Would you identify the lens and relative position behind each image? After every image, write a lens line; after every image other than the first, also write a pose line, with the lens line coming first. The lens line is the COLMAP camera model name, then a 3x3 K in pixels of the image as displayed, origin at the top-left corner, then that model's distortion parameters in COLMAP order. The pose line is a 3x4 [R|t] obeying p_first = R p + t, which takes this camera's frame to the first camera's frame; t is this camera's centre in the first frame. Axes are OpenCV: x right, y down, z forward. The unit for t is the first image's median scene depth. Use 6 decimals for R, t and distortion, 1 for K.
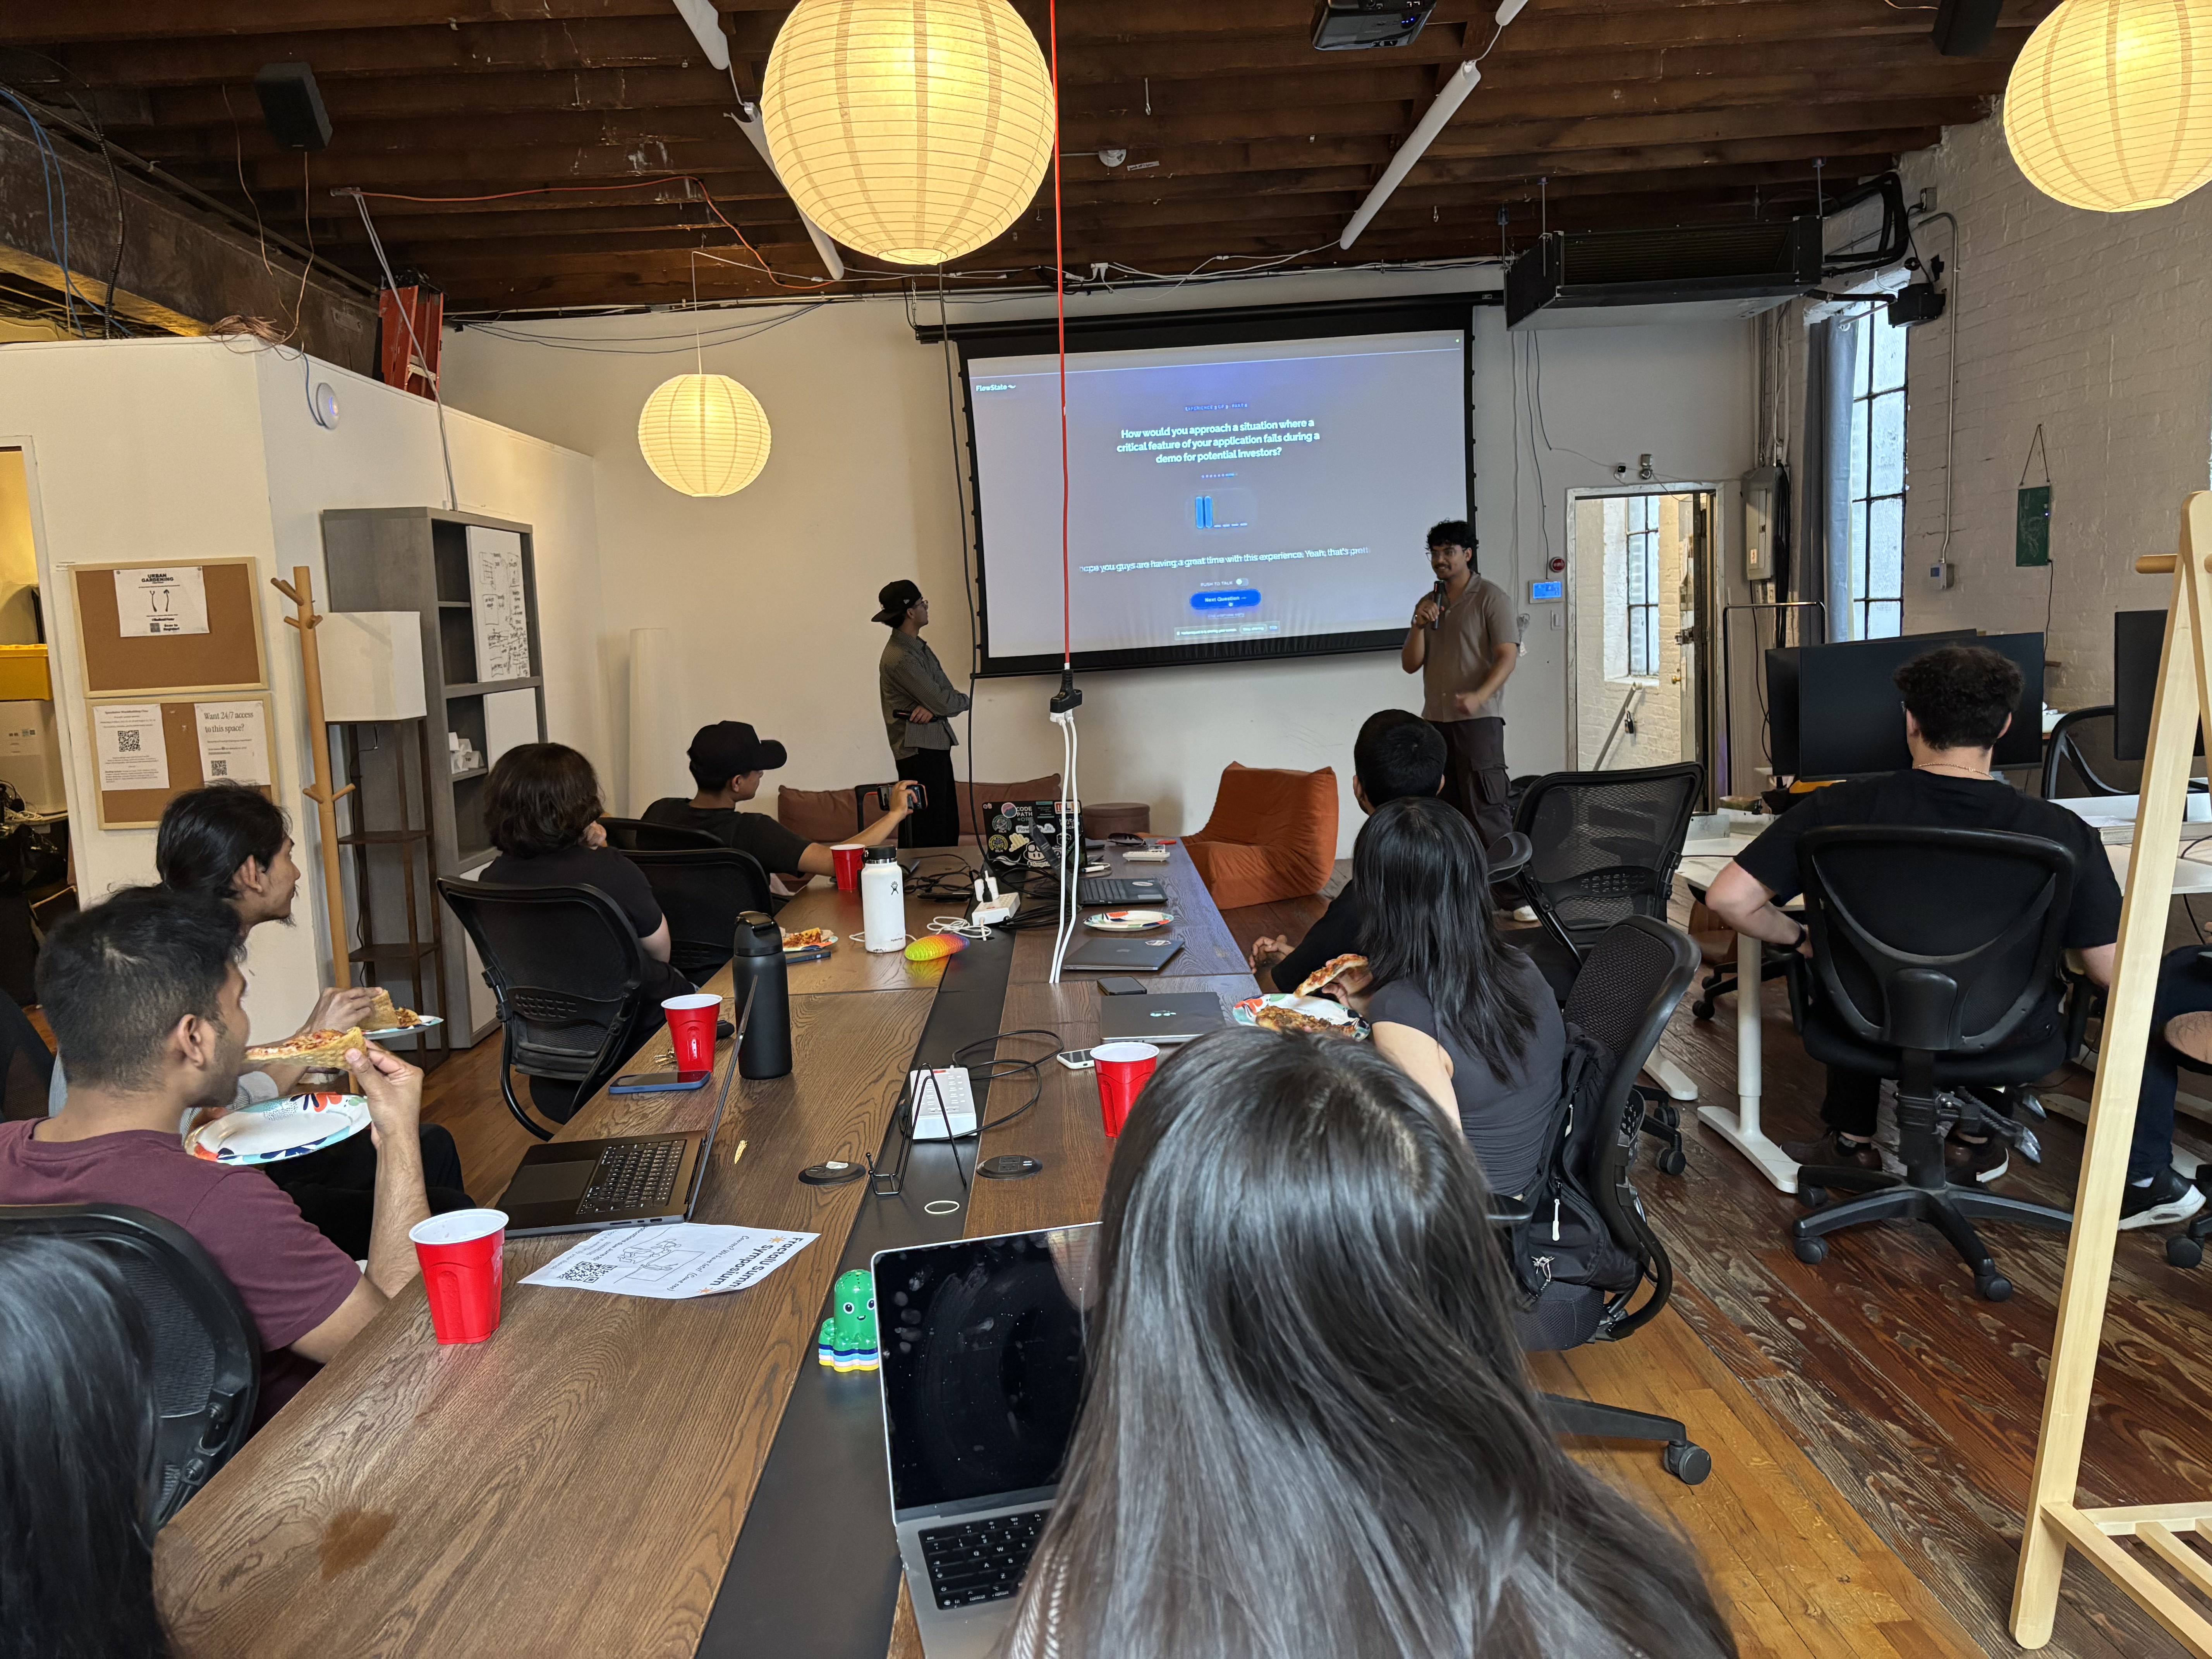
lens RADIAL K [[1694.8, 0, 1100.2], [0, 1694.8, 824.0], [0, 0, 1]] dist [0.042282, -0.042708]
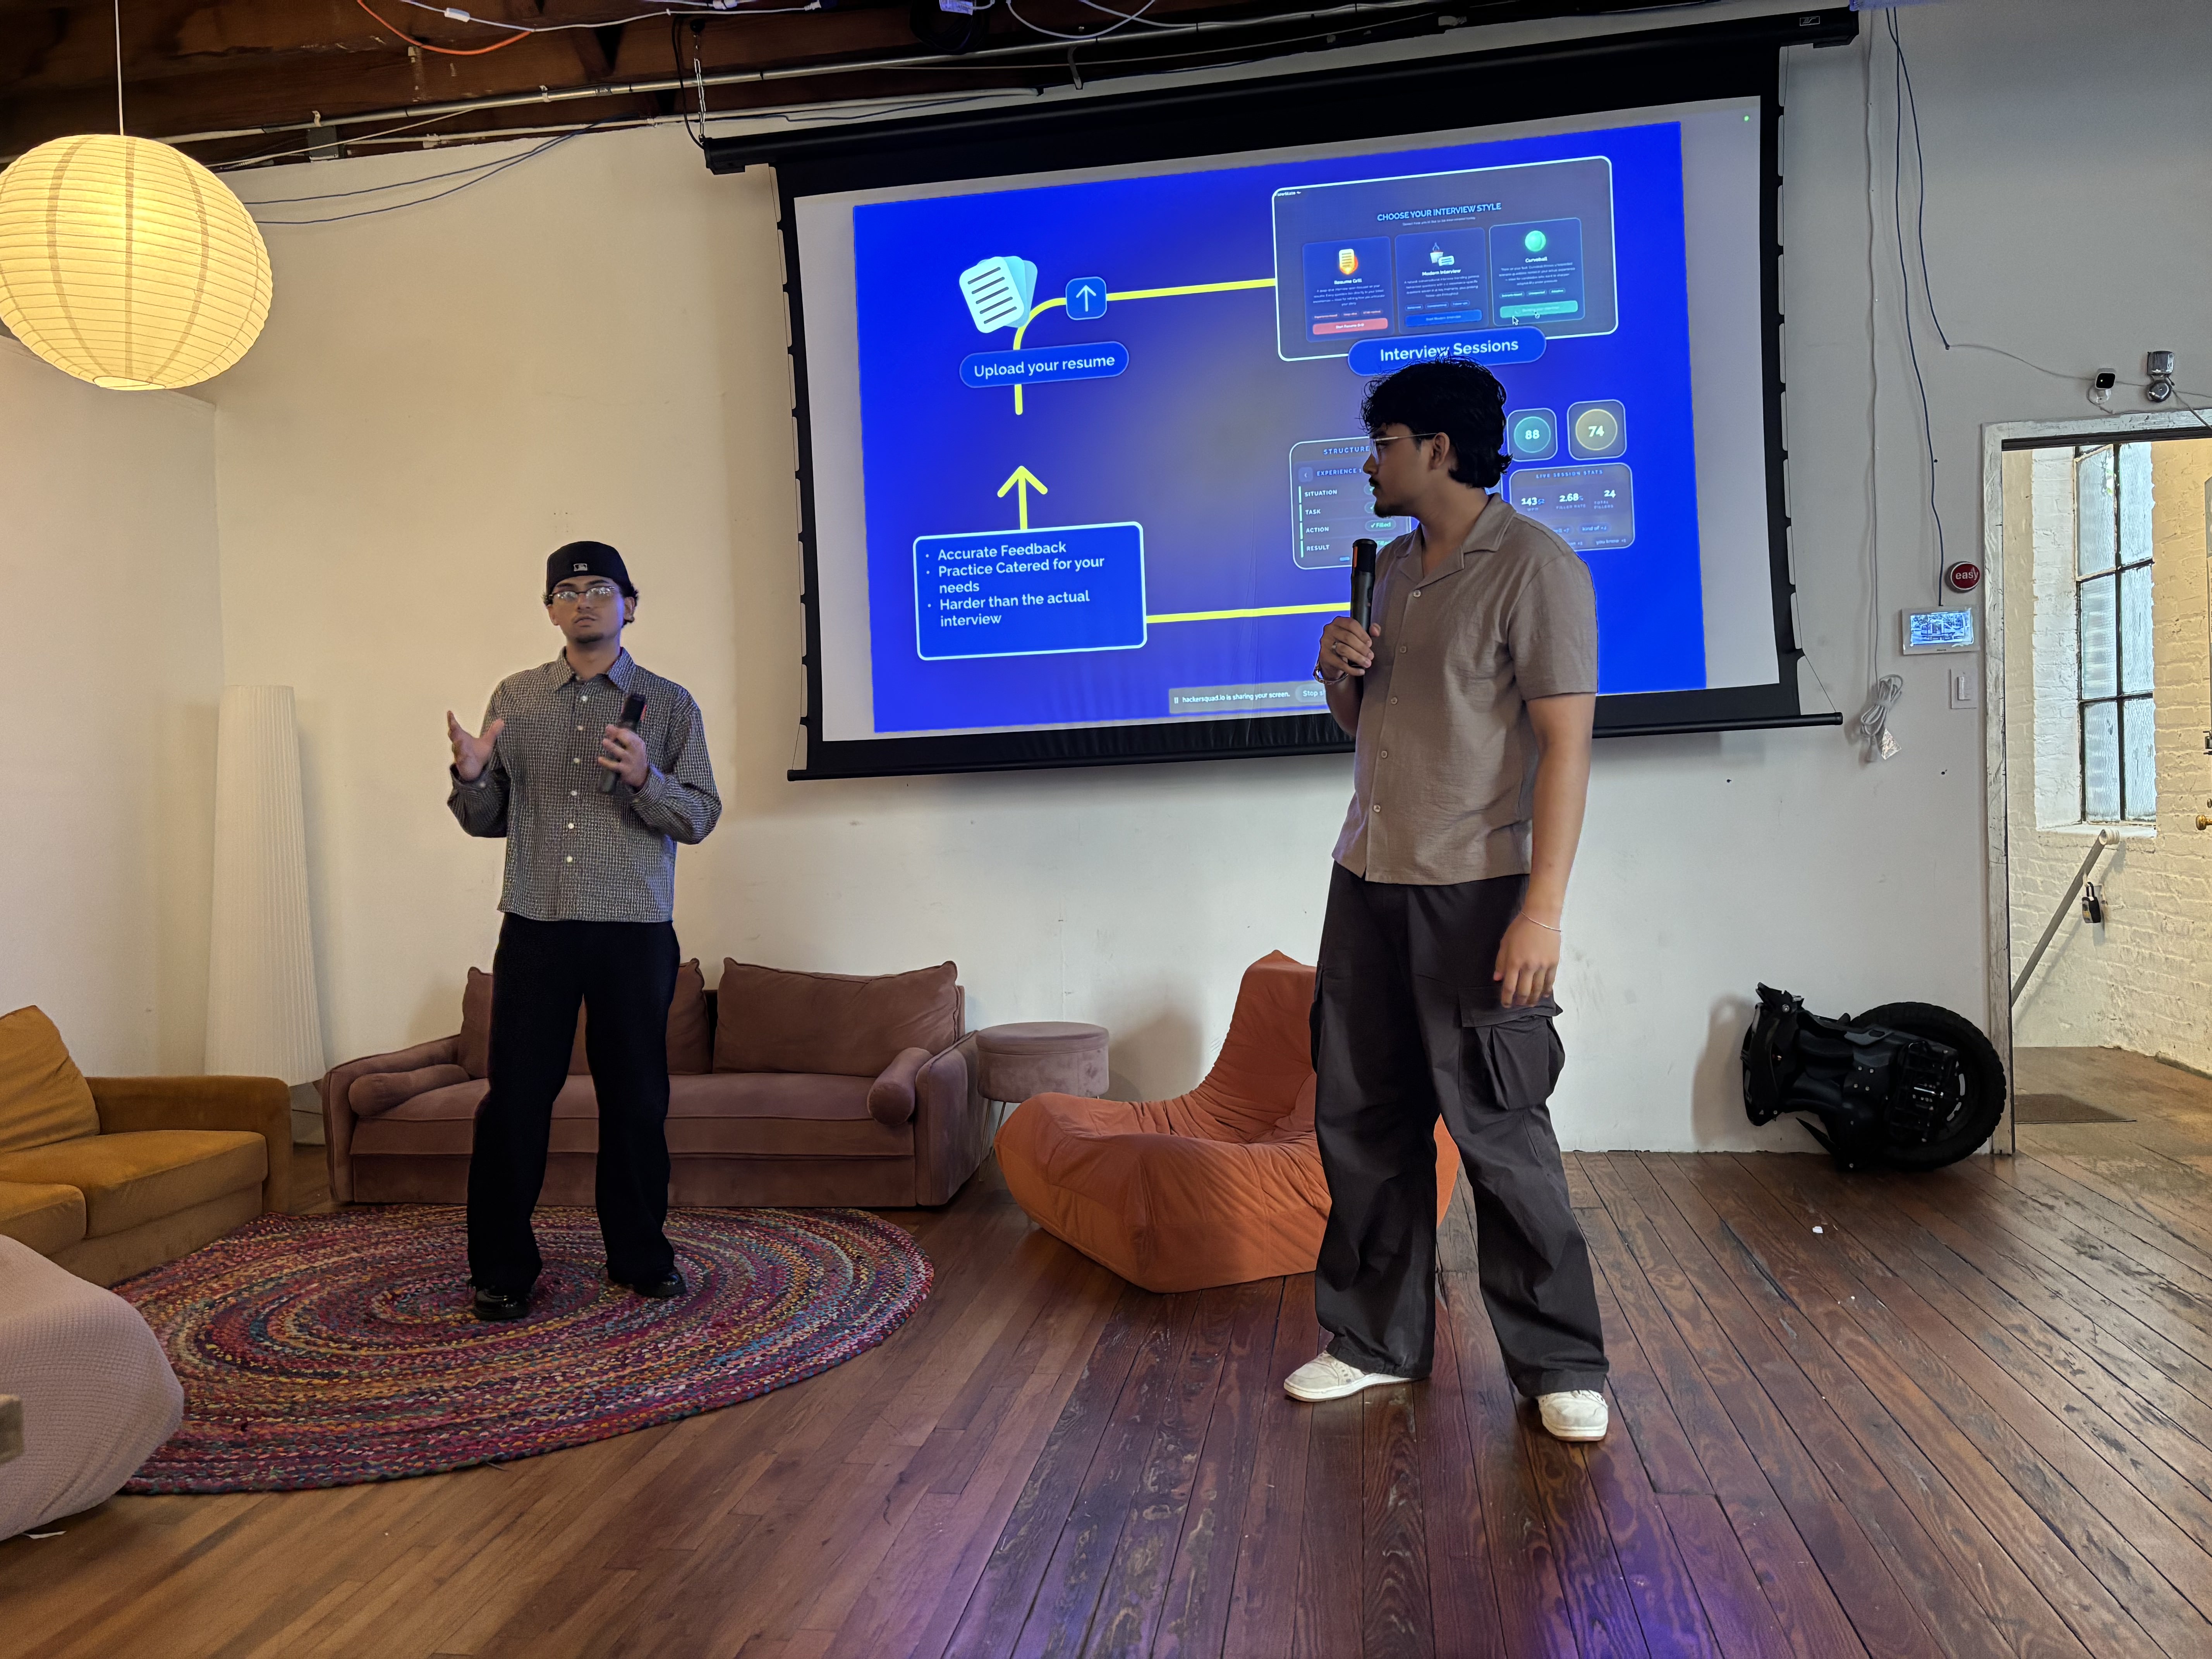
lens RADIAL K [[1681.2, 0, 1091.3], [0, 1681.2, 827.4], [0, 0, 1]] dist [0.063846, -0.074572]
pose [[0.981513, 0.021272, -0.190212, 0.122813], [-0.039139, 0.995111, -0.090677, -0.026956], [0.187353, 0.096445, 0.977546, 0.506226]]
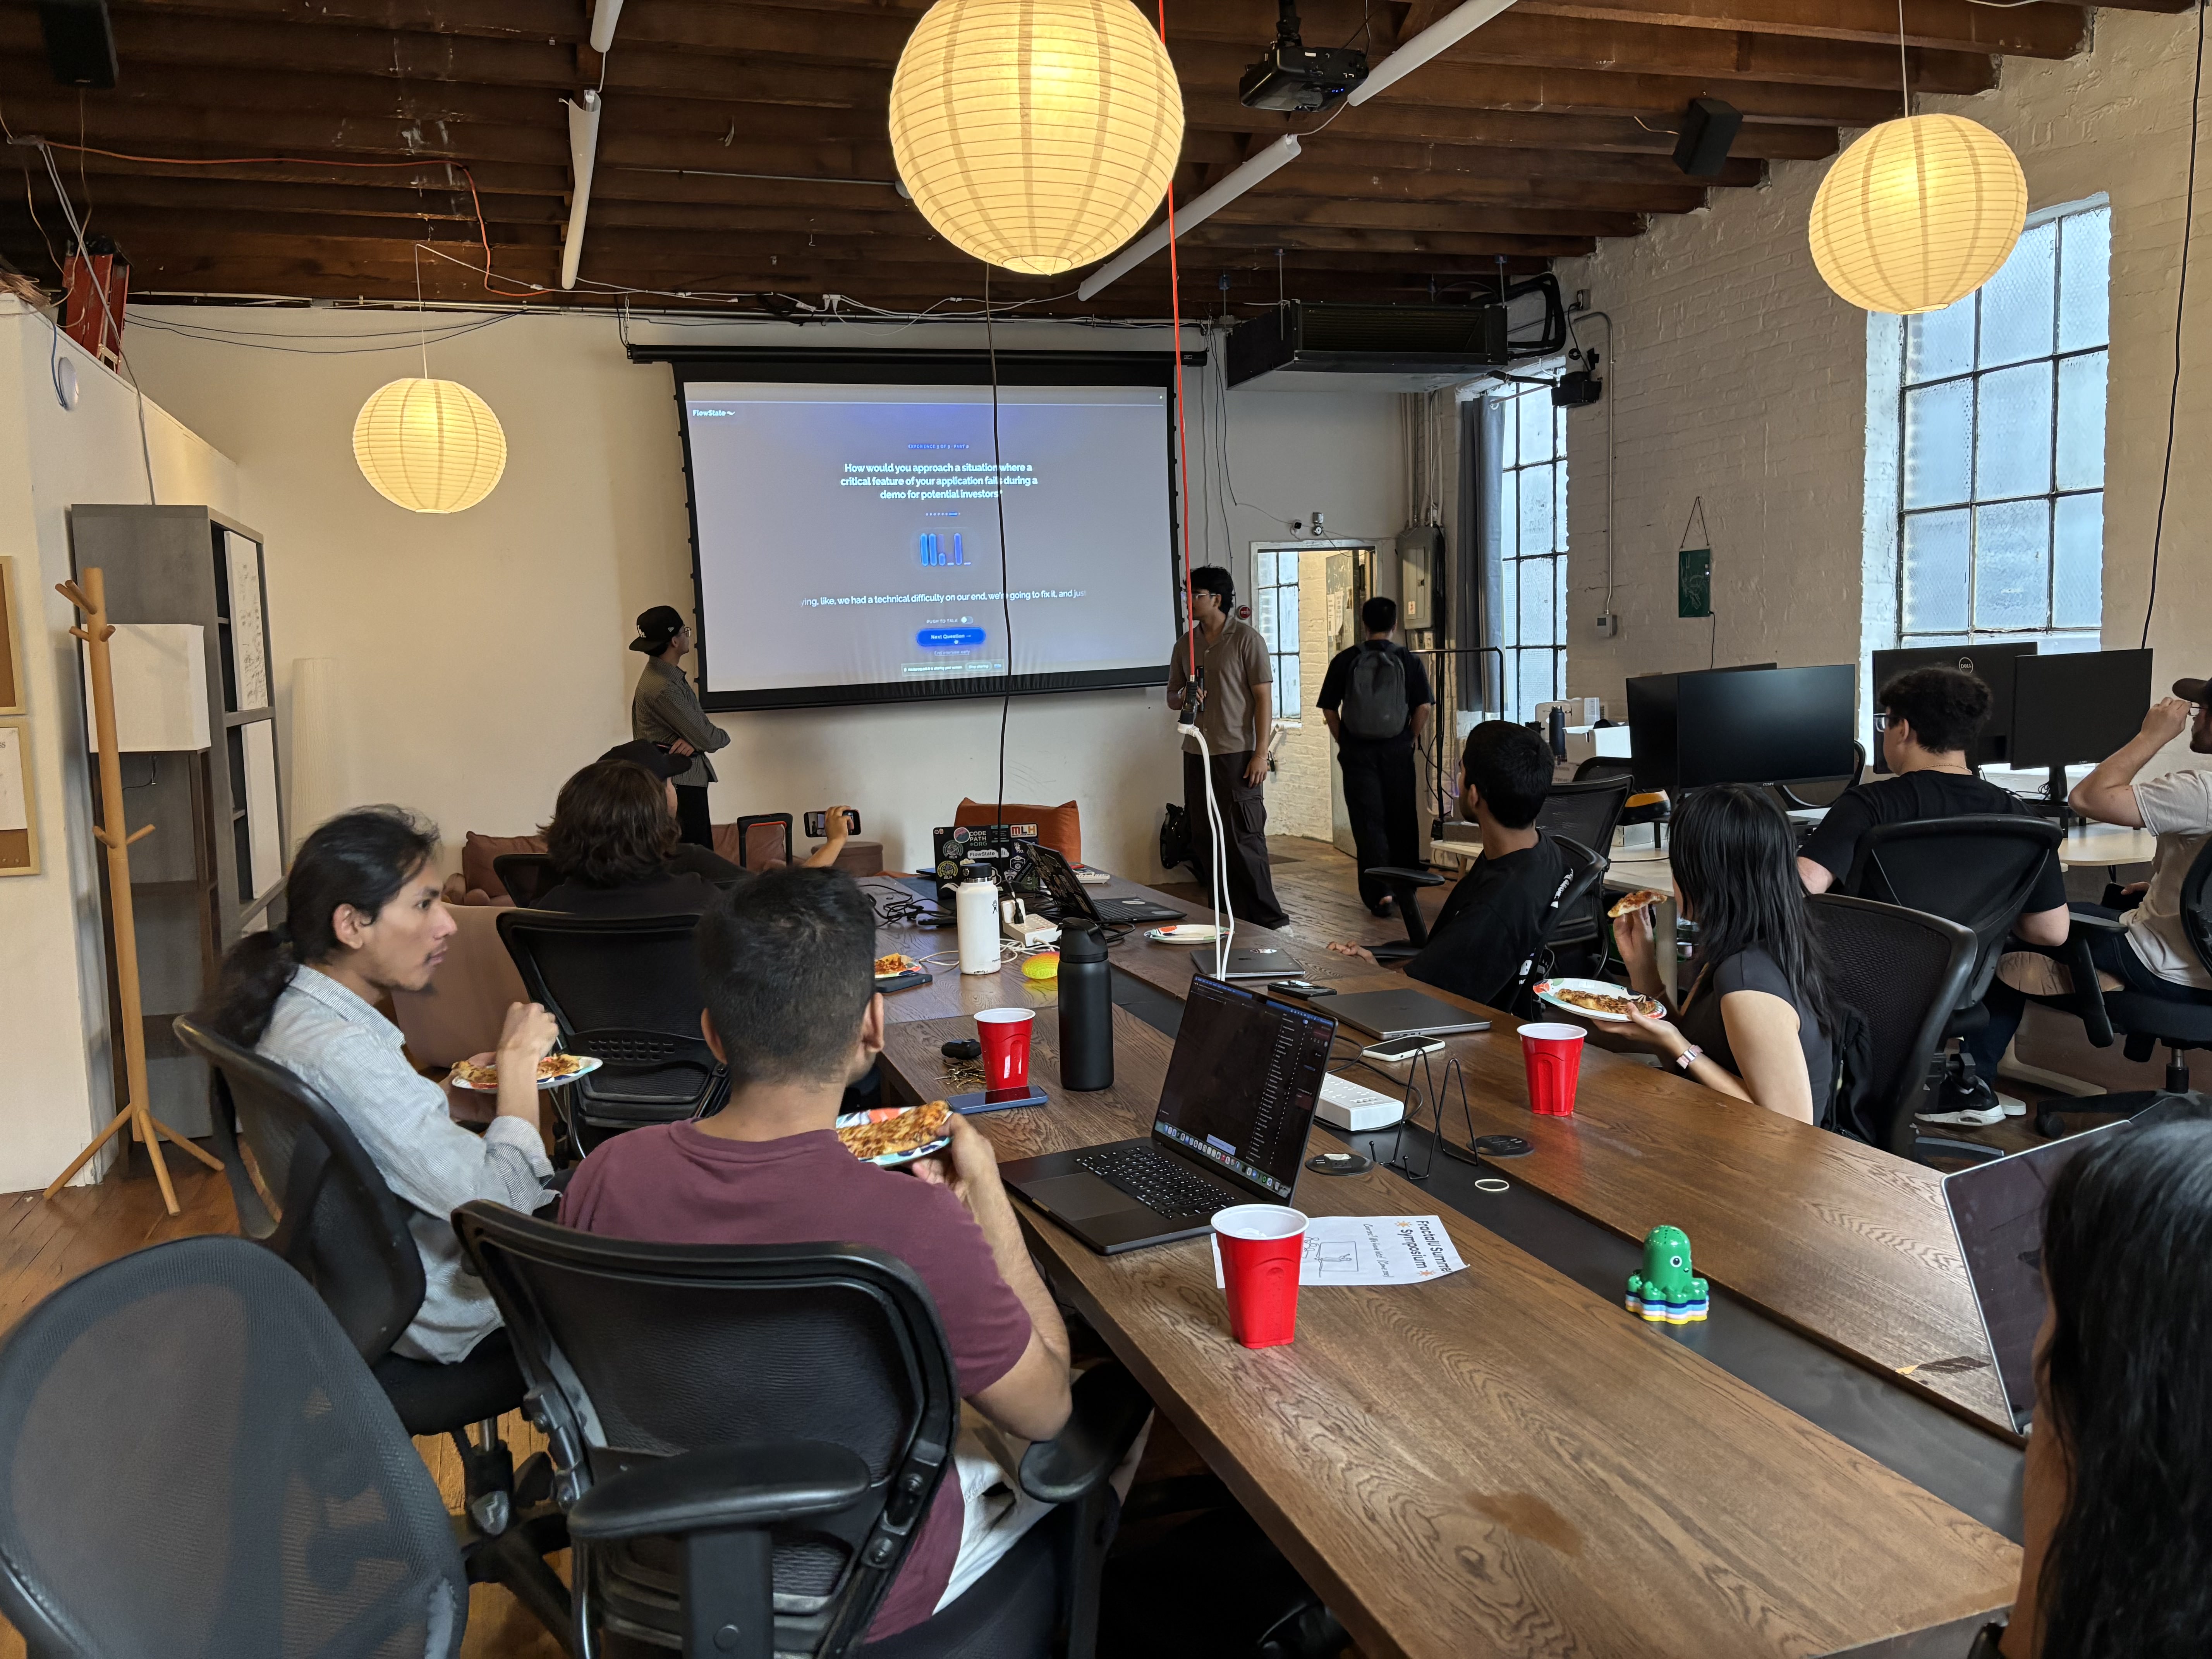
lens RADIAL K [[1693.8, 0, 1118.2], [0, 1693.8, 808.8], [0, 0, 1]] dist [0.044373, -0.045485]
pose [[0.948679, -0.014554, 0.315906, -0.151809], [0.027343, 0.998974, -0.036090, 0.007879], [-0.315056, 0.042875, 0.948104, 0.024180]]
